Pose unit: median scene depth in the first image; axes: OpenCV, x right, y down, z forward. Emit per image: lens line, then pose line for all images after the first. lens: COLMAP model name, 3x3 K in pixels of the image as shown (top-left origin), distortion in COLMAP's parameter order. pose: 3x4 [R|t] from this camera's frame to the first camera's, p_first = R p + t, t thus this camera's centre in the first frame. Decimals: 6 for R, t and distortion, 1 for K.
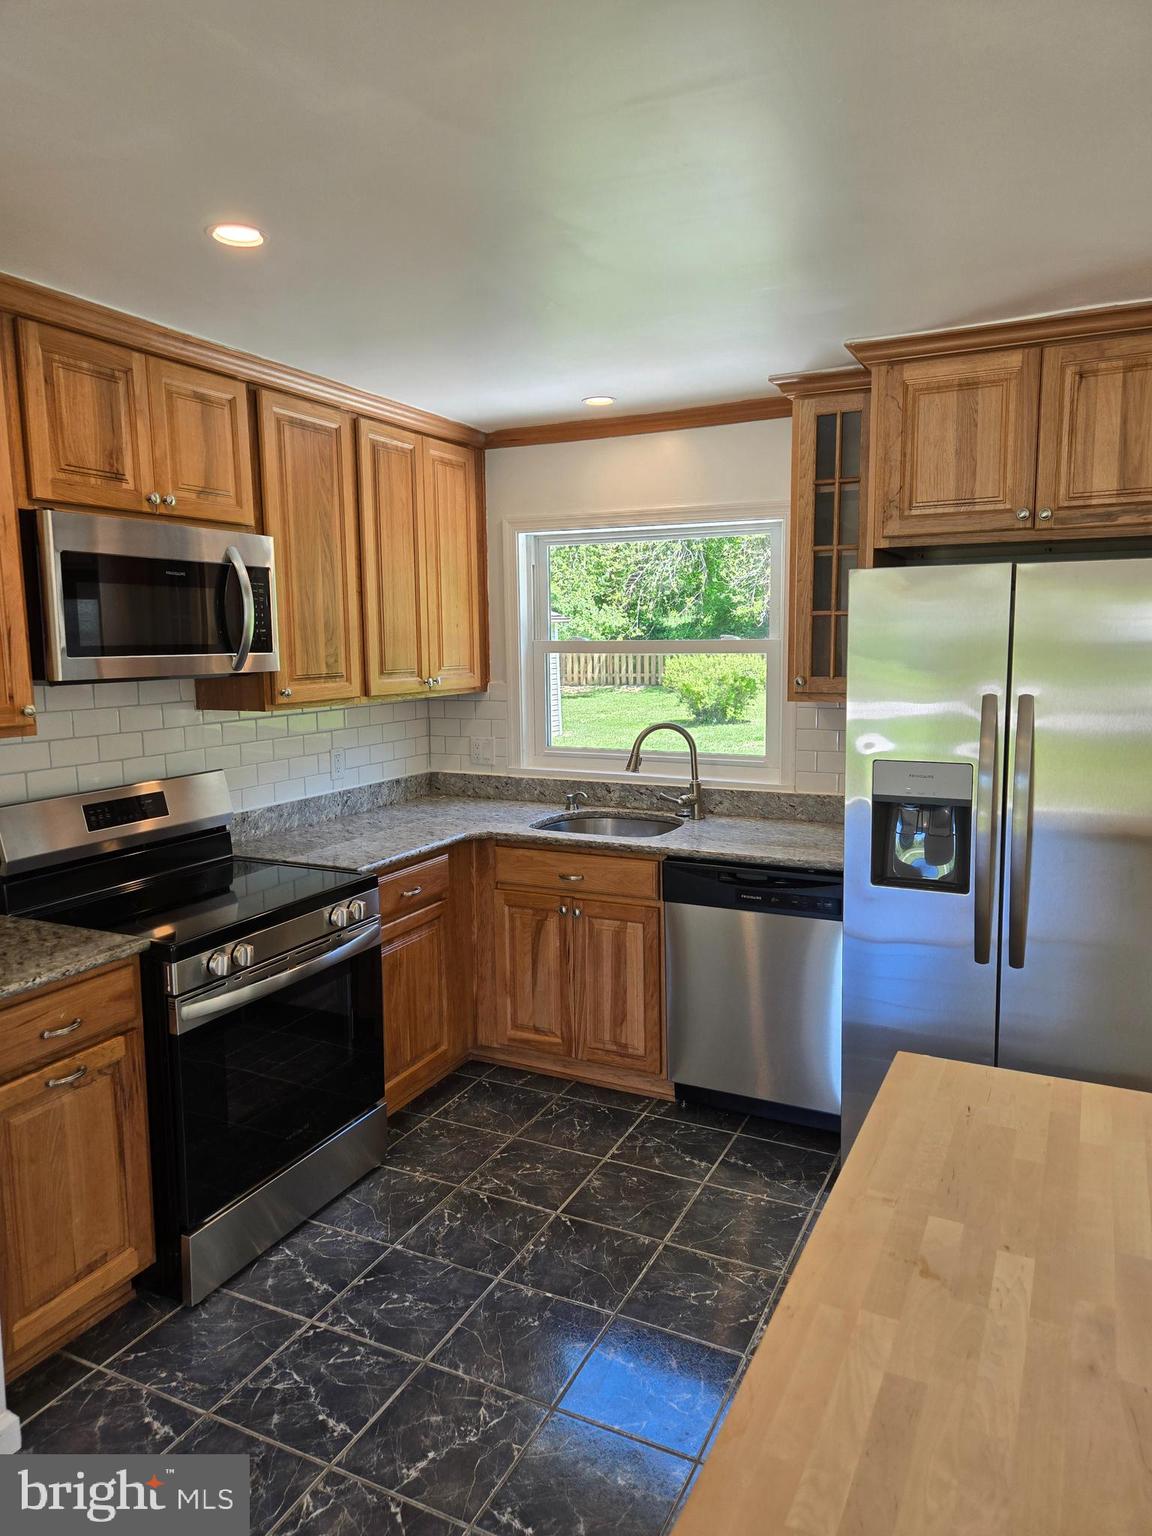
lens RADIAL K [[1031.5, 0, 586.5], [0, 1031.5, 758.4], [0, 0, 1]] dist [0.070440, -0.063855]
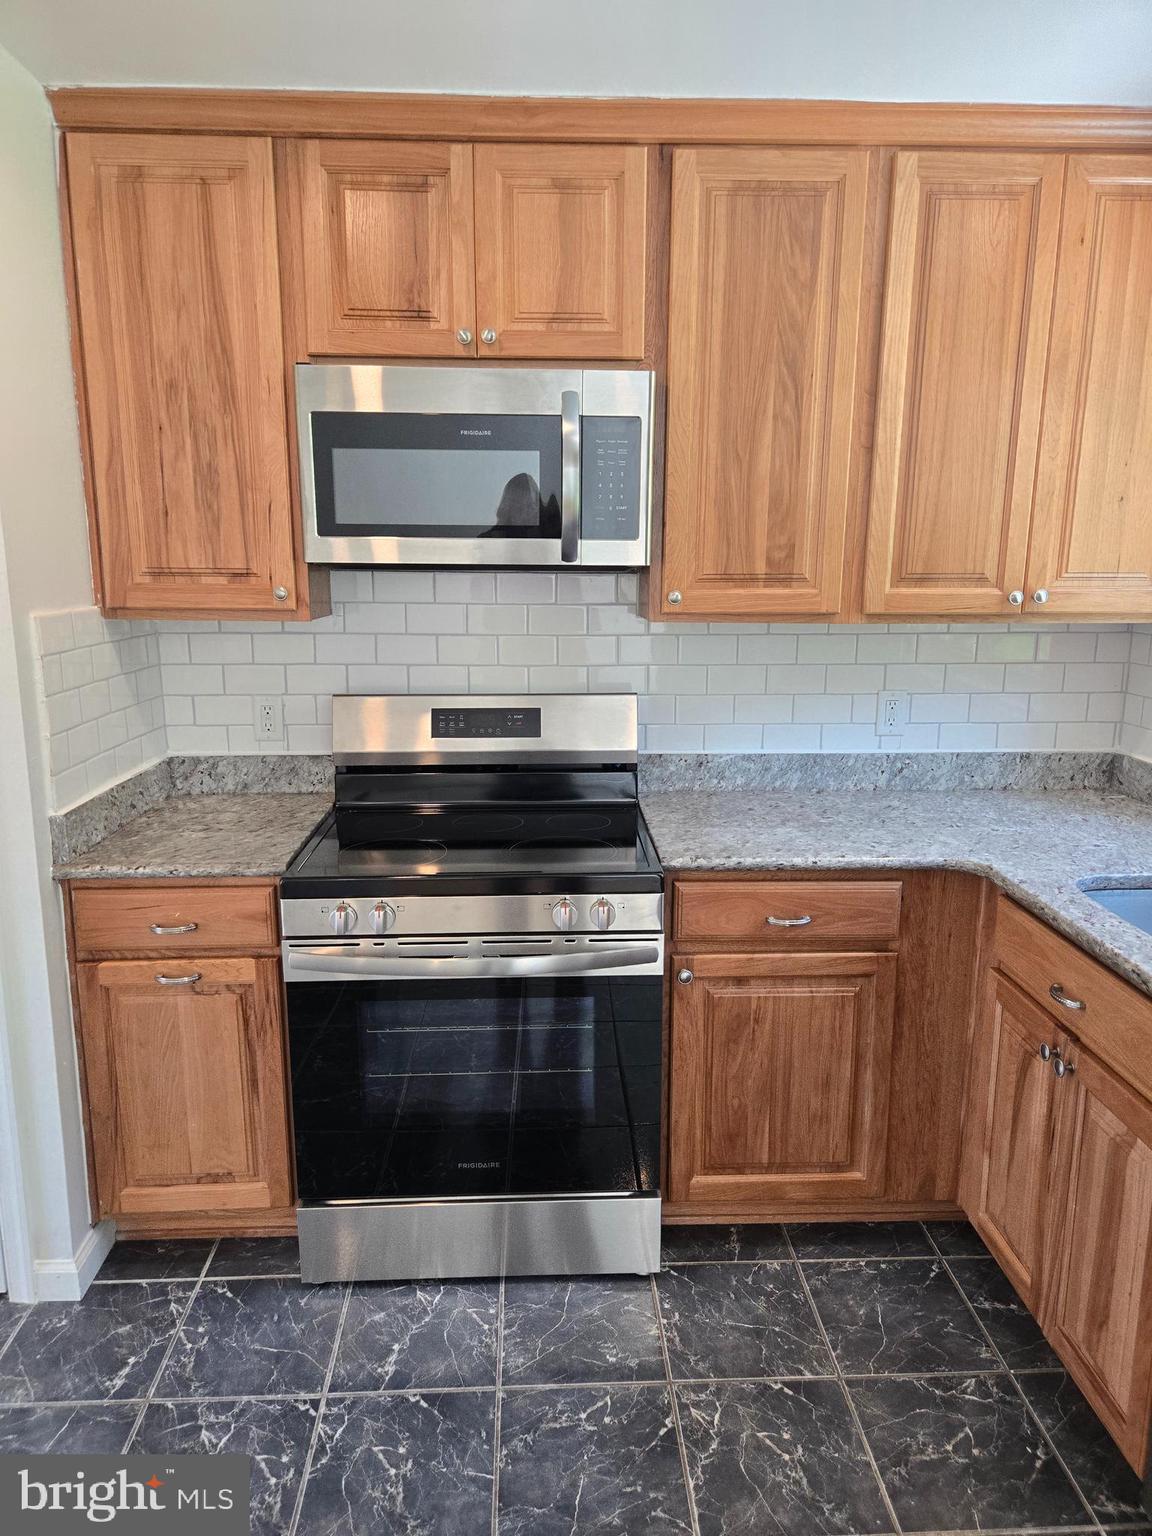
lens RADIAL K [[1024.1, 0, 569.9], [0, 1024.1, 768.5], [0, 0, 1]] dist [0.057715, -0.050331]
pose [[0.470700, 0.188381, -0.861948, 0.322026], [-0.114956, 0.981707, 0.151779, -0.048021], [0.874772, 0.027644, 0.483745, 0.616445]]
